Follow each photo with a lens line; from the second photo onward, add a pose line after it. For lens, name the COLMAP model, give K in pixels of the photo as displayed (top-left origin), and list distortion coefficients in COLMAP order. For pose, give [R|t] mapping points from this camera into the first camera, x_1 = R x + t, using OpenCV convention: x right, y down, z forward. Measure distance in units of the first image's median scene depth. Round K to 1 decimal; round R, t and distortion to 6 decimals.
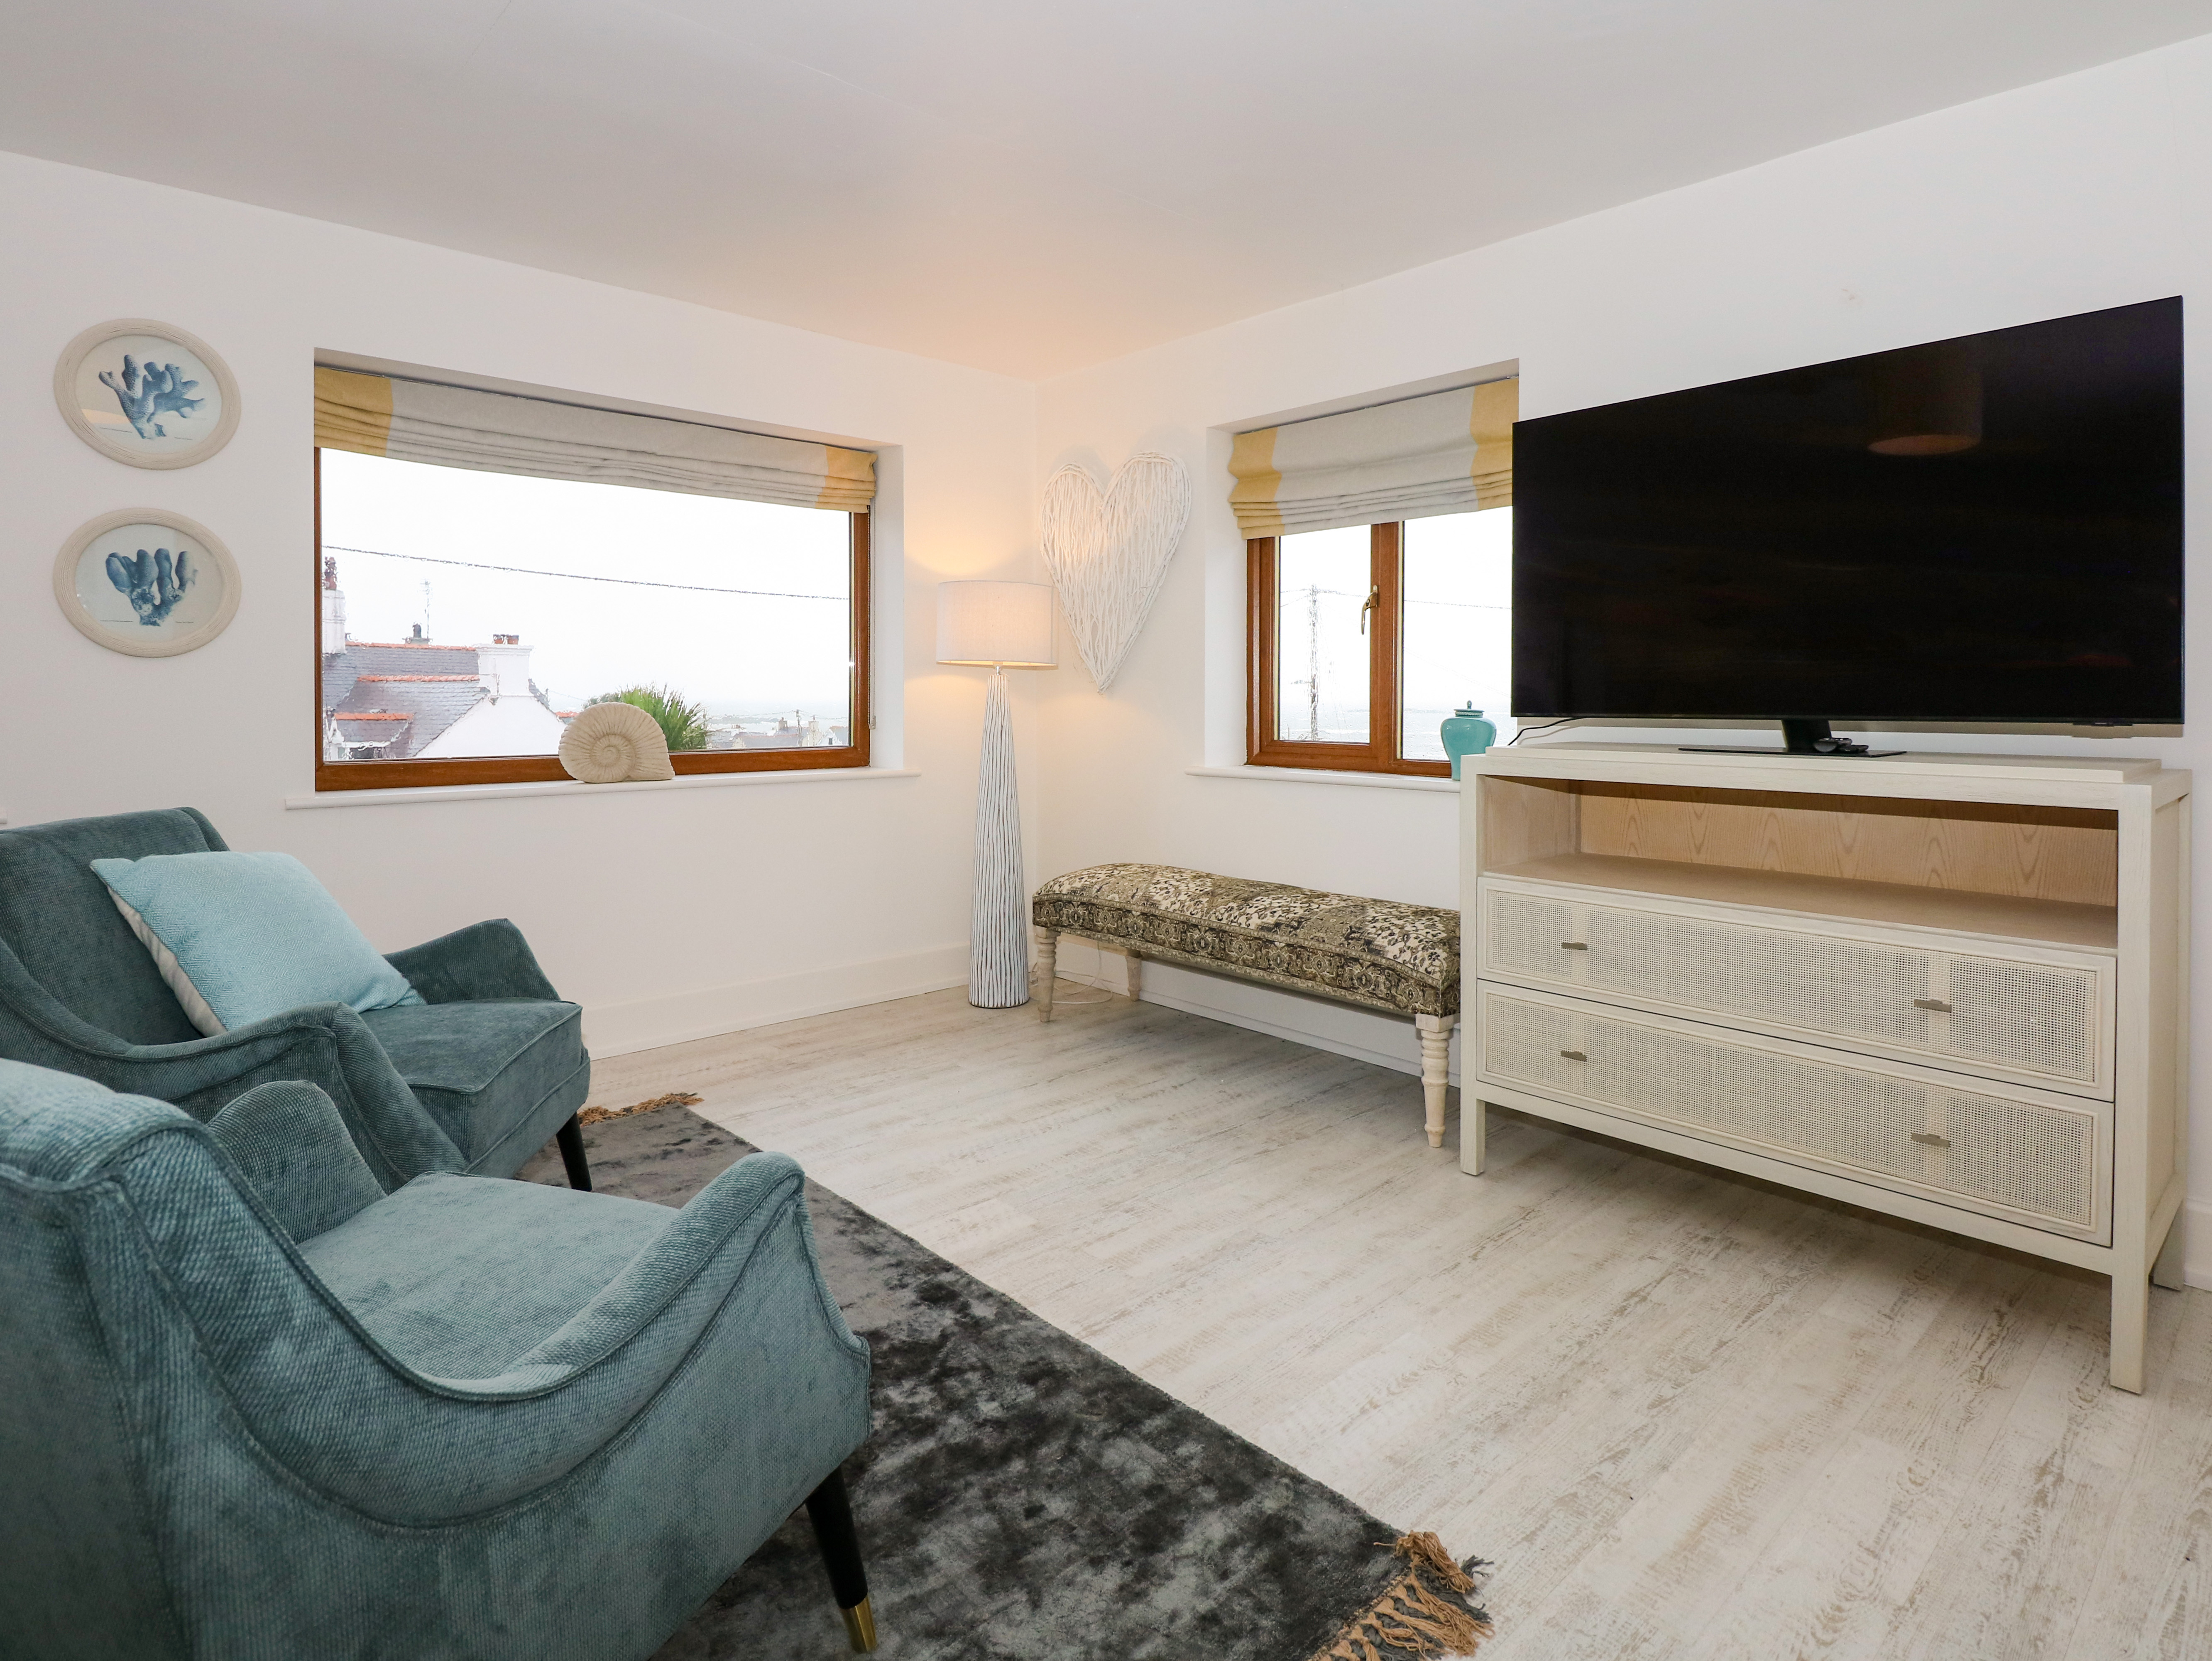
lens RADIAL K [[1216.5, 0, 1113.0], [0, 1216.5, 701.9], [0, 0, 1]] dist [0.000612, -0.011543]
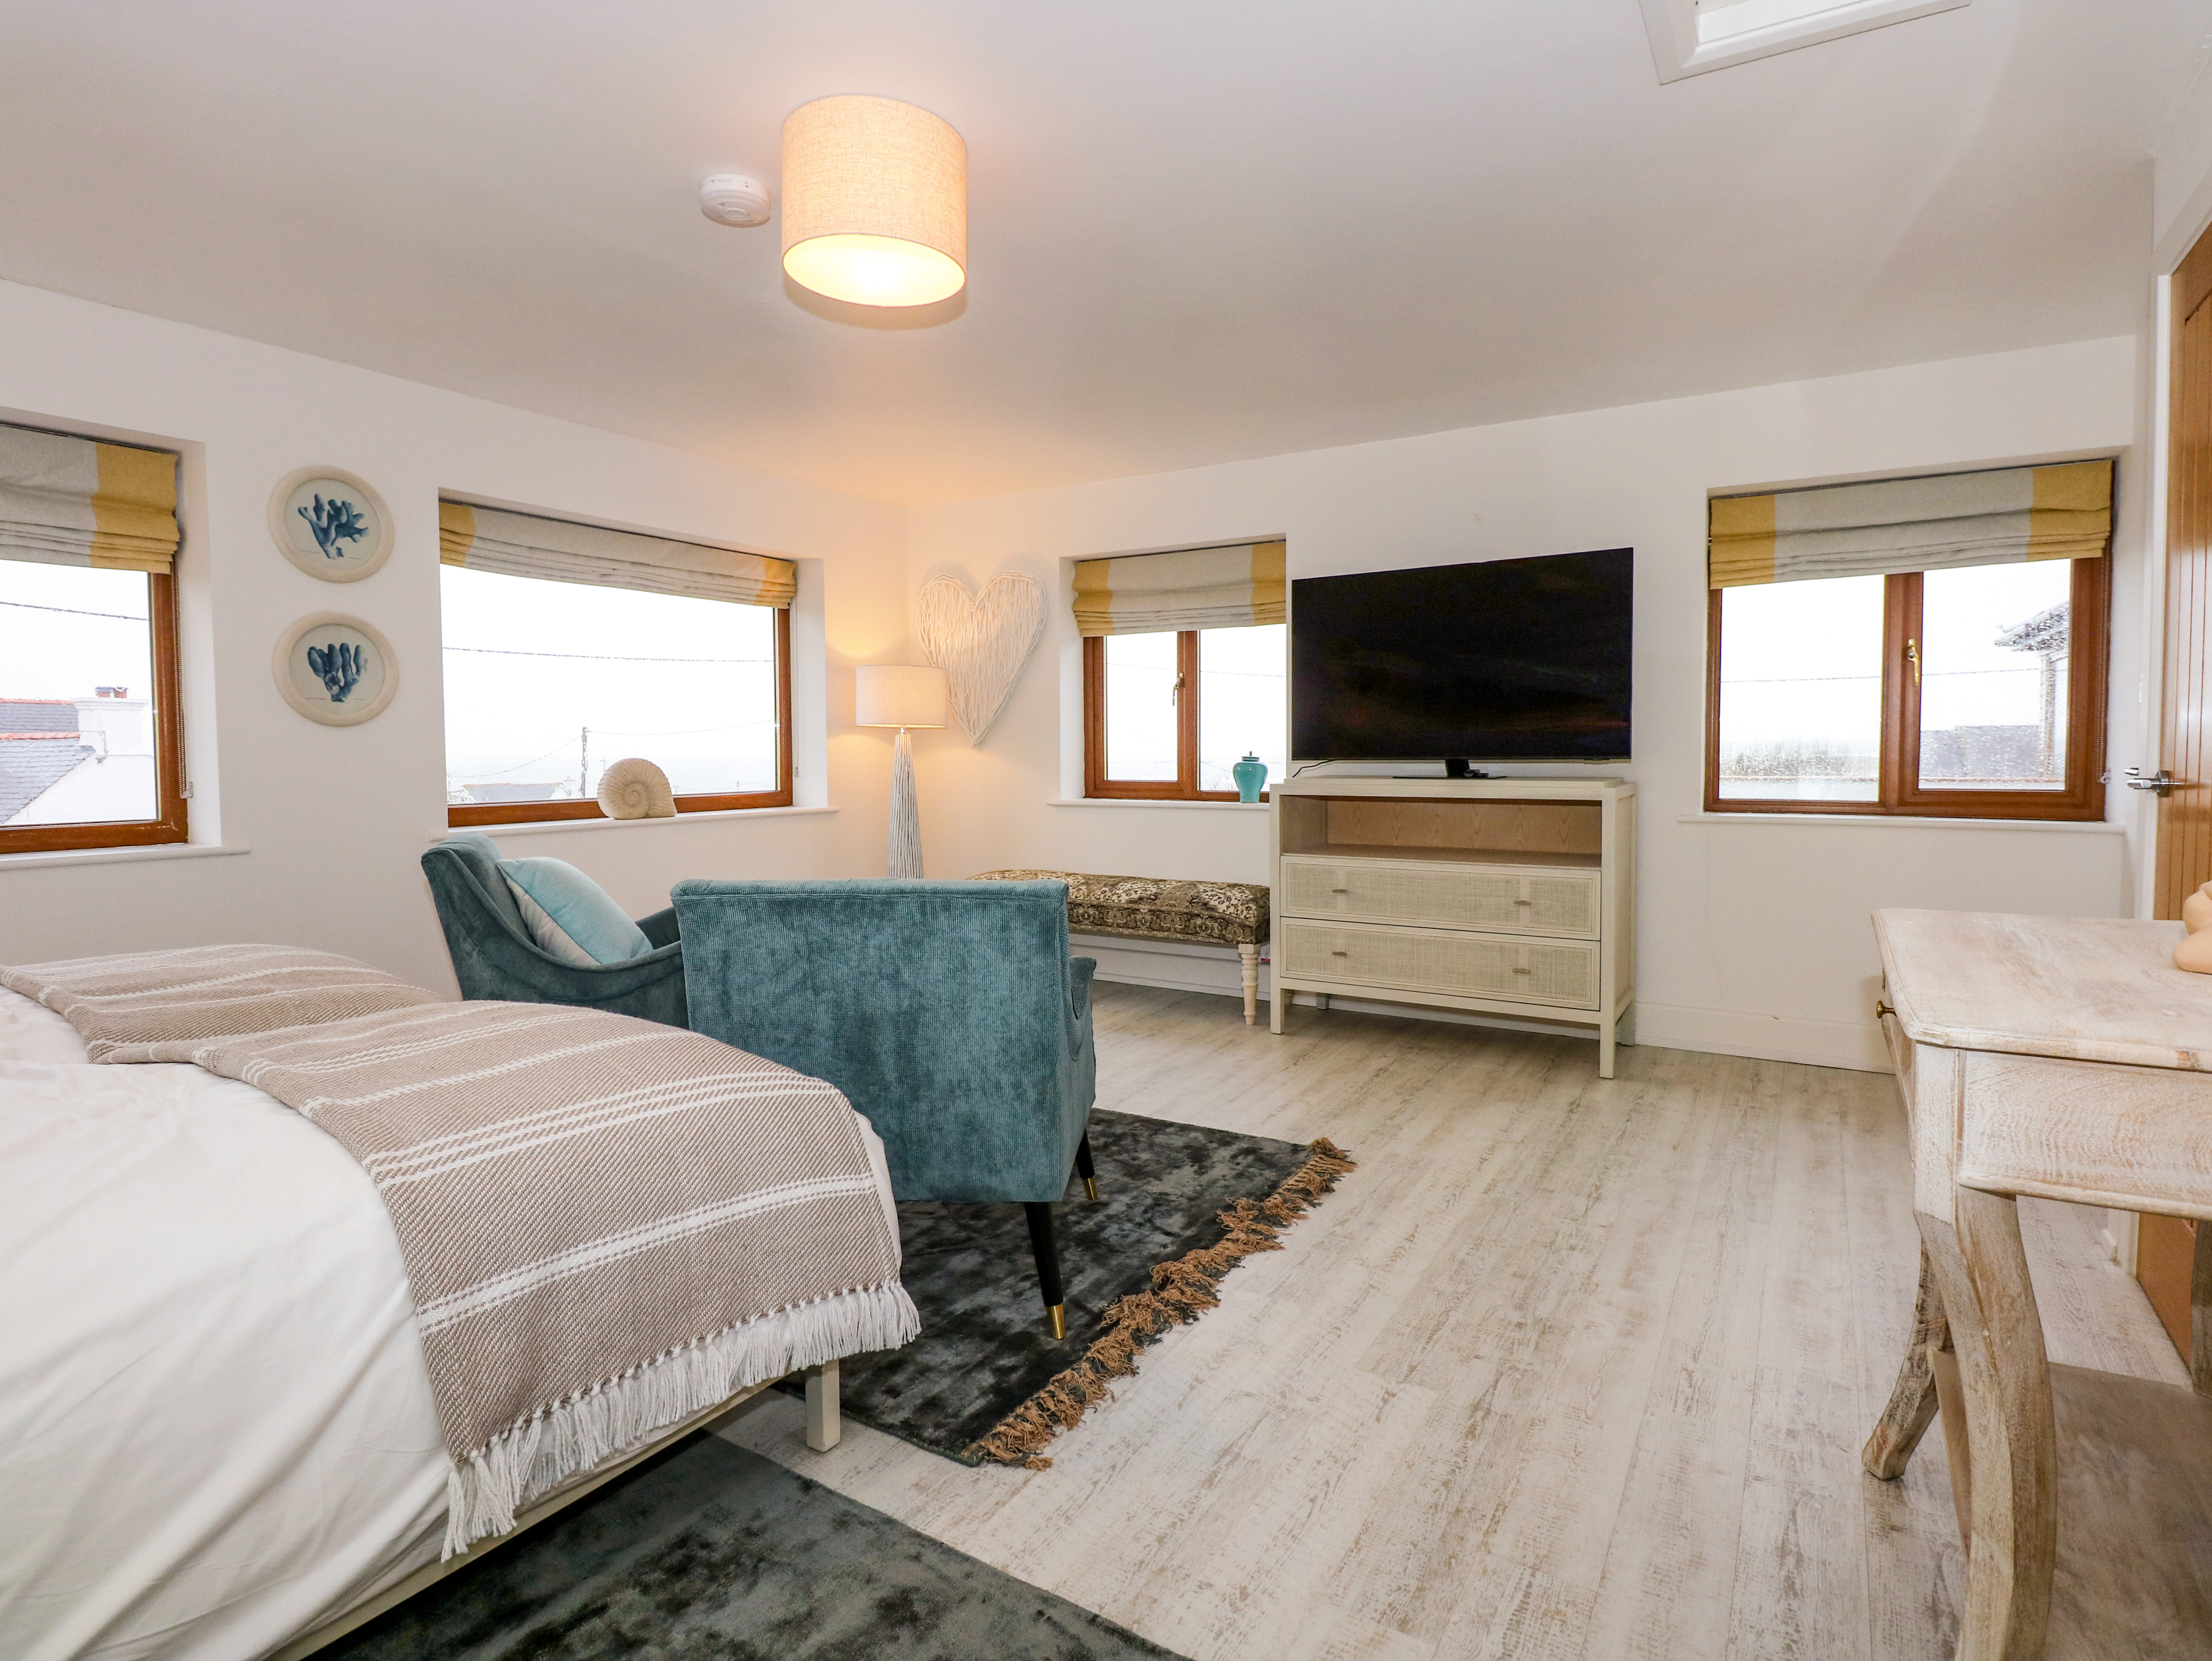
lens RADIAL K [[1179.0, 0, 1104.9], [0, 1179.0, 787.0], [0, 0, 1]] dist [-0.000401, -0.000105]
pose [[0.962361, -0.016880, 0.271248, -0.333603], [0.009525, 0.999551, 0.028410, 0.000750], [-0.271606, -0.024757, 0.962090, -0.442851]]
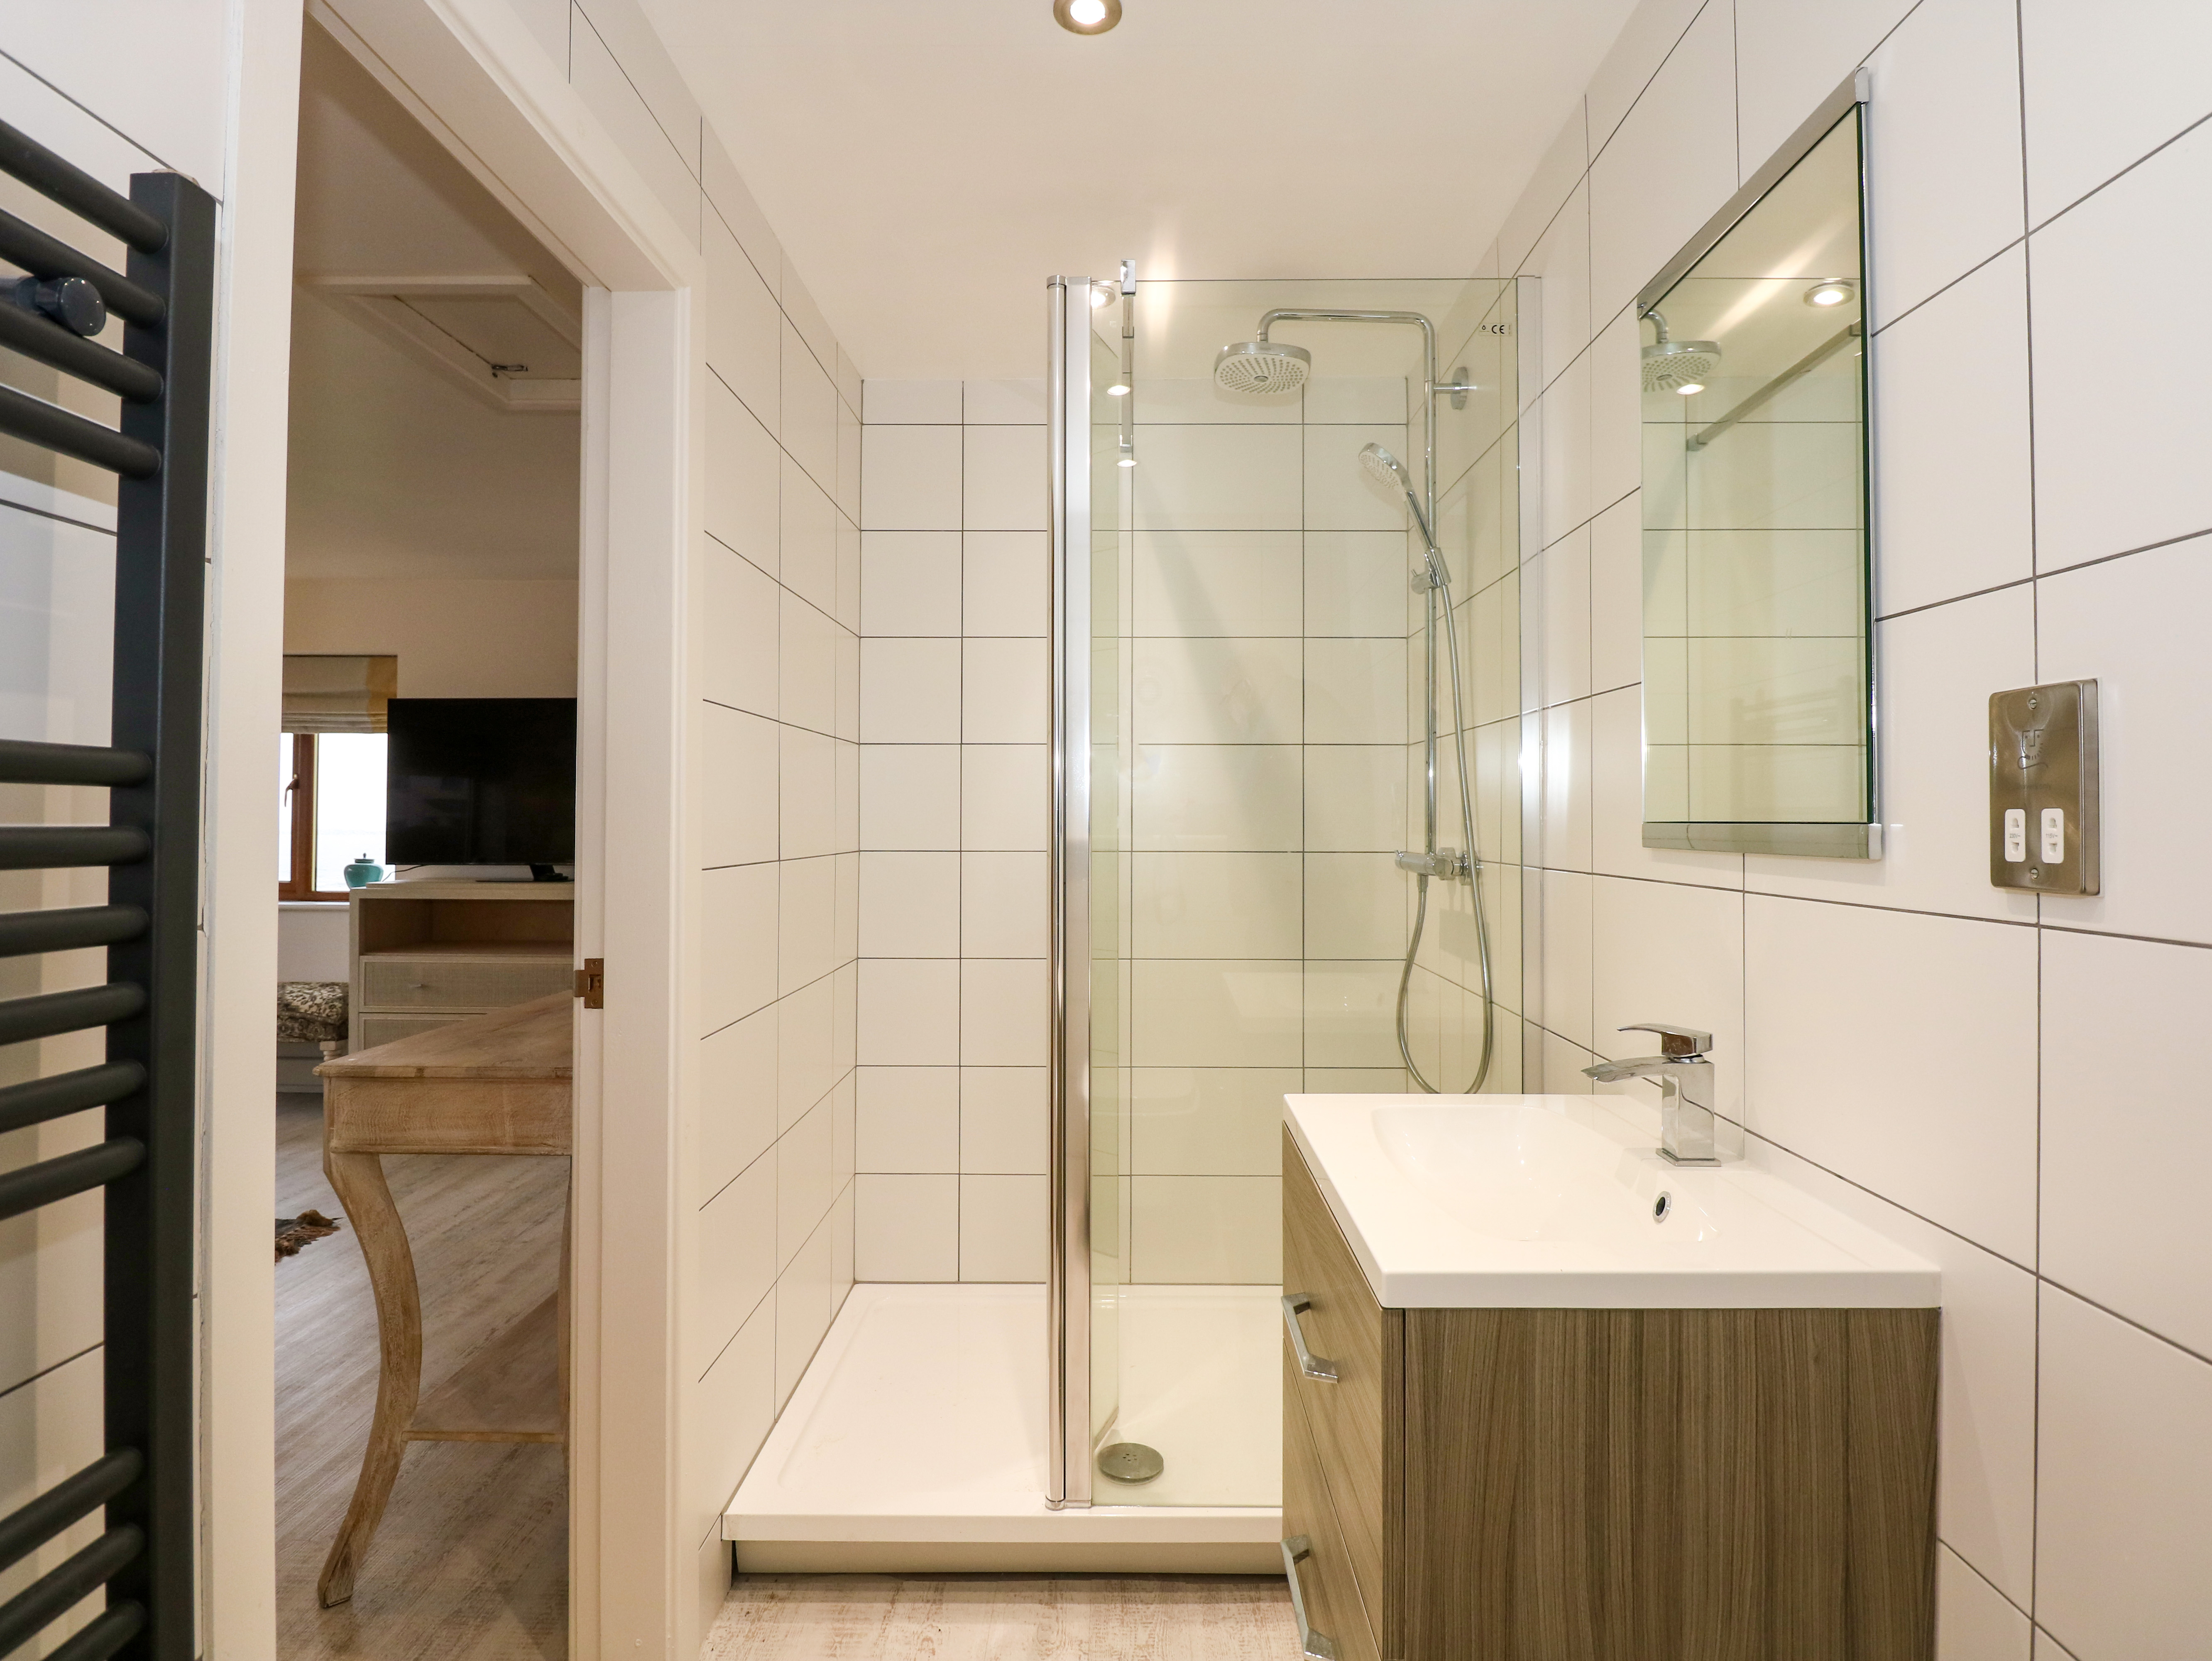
lens RADIAL K [[1179.0, 0, 1104.9], [0, 1179.0, 787.0], [0, 0, 1]] dist [-0.000401, -0.000105]
pose [[0.687044, 0.019387, 0.726357, -0.192742], [0.002416, 0.999578, -0.028964, -0.046857], [-0.726611, 0.021655, 0.686707, -0.899961]]
